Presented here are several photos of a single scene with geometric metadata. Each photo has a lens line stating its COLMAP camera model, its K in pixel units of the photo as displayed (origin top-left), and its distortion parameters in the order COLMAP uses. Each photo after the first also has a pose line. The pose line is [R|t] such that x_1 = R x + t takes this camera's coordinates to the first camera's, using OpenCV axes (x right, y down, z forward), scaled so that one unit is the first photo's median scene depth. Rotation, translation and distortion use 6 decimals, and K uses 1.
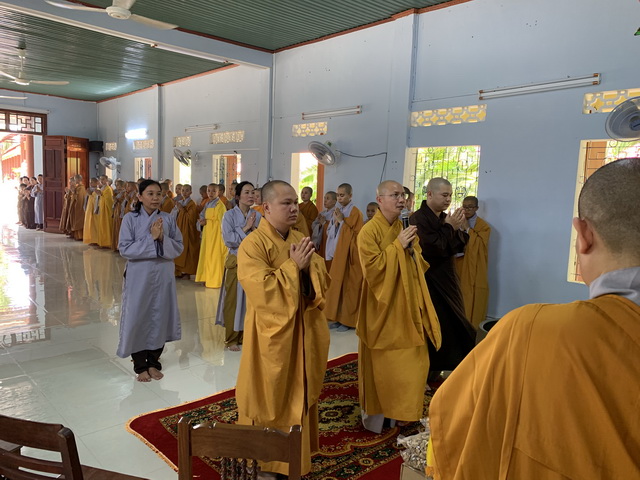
lens RADIAL K [[487.5, 0, 304.3], [0, 487.5, 238.2], [0, 0, 1]] dist [0.039838, -0.004179]
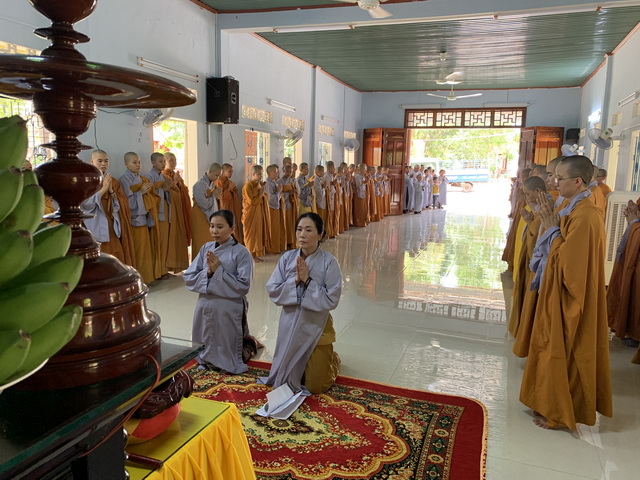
lens RADIAL K [[483.2, 0, 320.0], [0, 483.2, 240.0], [0, 0, 1]] dist [0.041060, -0.006012]
pose [[0.493346, 0.113343, -0.862417, 0.221965], [-0.099600, 0.992314, 0.073439, -0.009923], [0.864112, 0.049666, 0.500843, 0.169720]]
